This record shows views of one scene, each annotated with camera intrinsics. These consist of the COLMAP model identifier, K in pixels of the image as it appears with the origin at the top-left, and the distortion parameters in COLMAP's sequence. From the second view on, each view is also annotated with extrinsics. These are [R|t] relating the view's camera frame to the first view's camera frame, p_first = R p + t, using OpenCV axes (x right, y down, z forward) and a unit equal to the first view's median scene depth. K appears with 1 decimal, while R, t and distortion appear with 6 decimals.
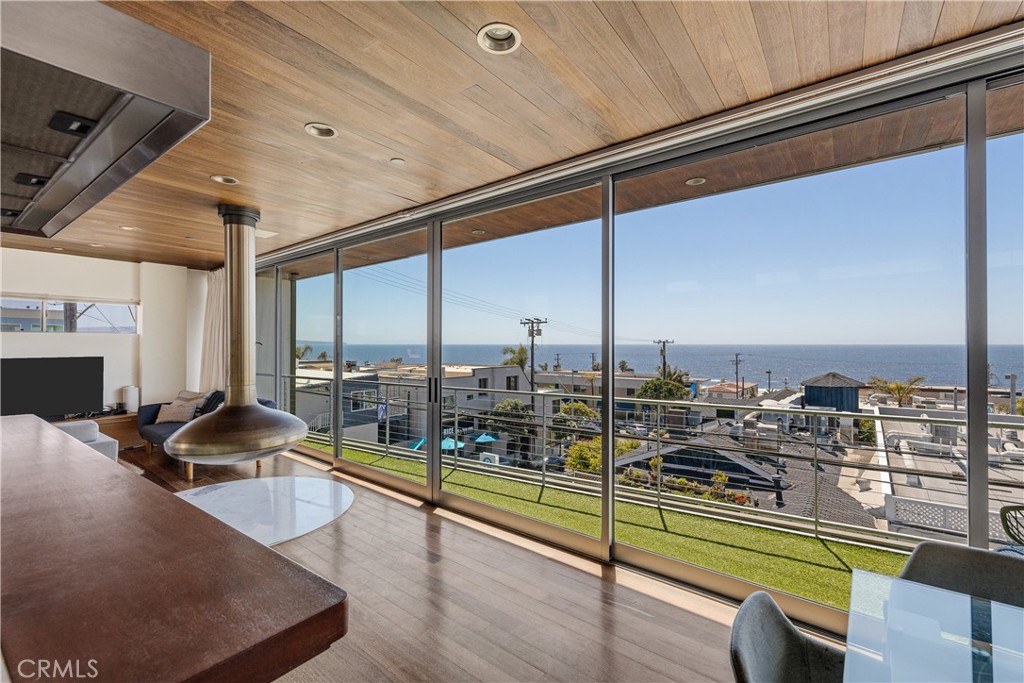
lens RADIAL K [[430.7, 0, 514.2], [0, 430.7, 338.2], [0, 0, 1]] dist [0.000243, 0.000001]
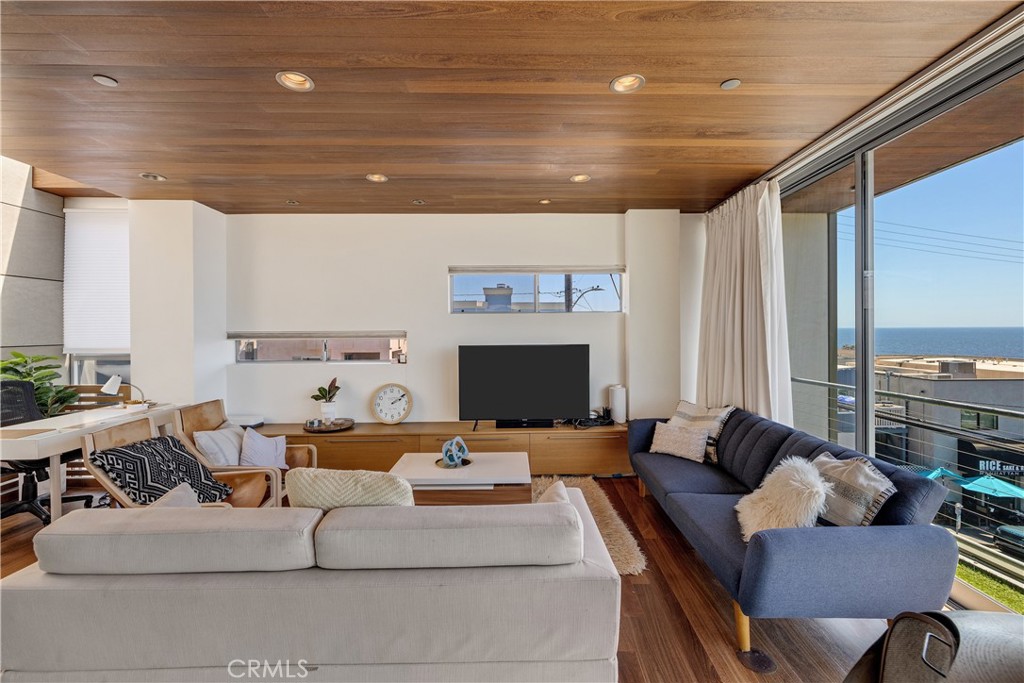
lens RADIAL K [[430.7, 0, 529.0], [0, 430.7, 330.0], [0, 0, 1]] dist [0.000243, 0.000001]
pose [[0.624845, 0.003516, -0.780741, -0.436634], [0.012189, 0.999824, 0.014258, 0.006995], [0.780654, -0.018425, 0.624692, 0.454247]]
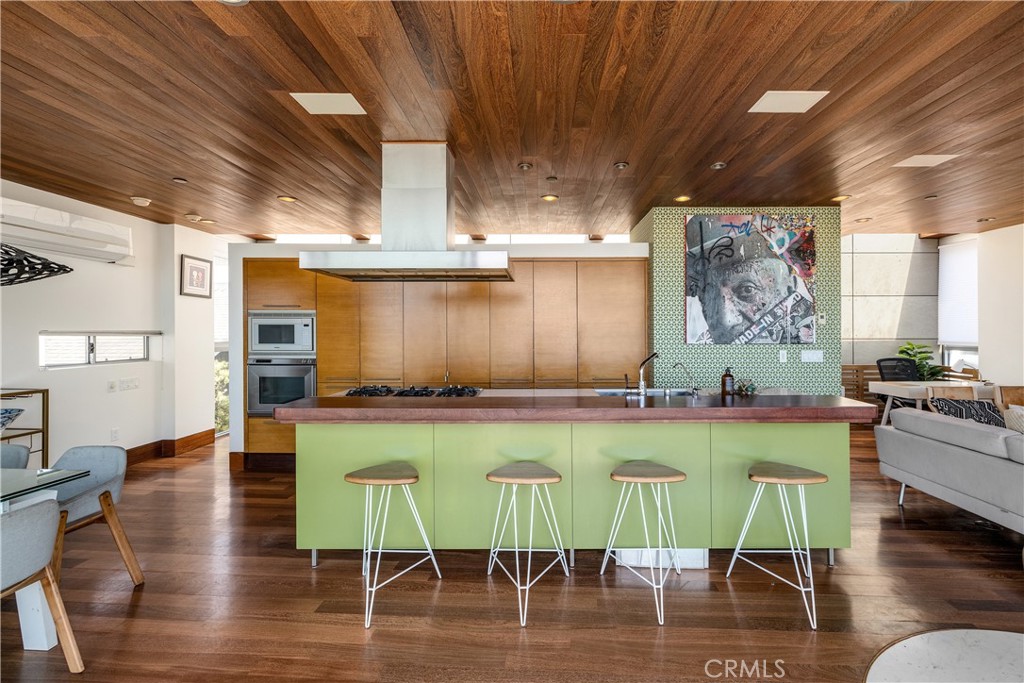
lens RADIAL K [[458.4, 0, 525.5], [0, 458.4, 332.7], [0, 0, 1]] dist [-0.012042, 0.001829]
pose [[-0.809017, 0.007997, -0.587730, -0.042622], [0.013297, 0.999901, -0.004697, 0.009513], [0.587634, -0.011615, -0.809043, 0.592046]]
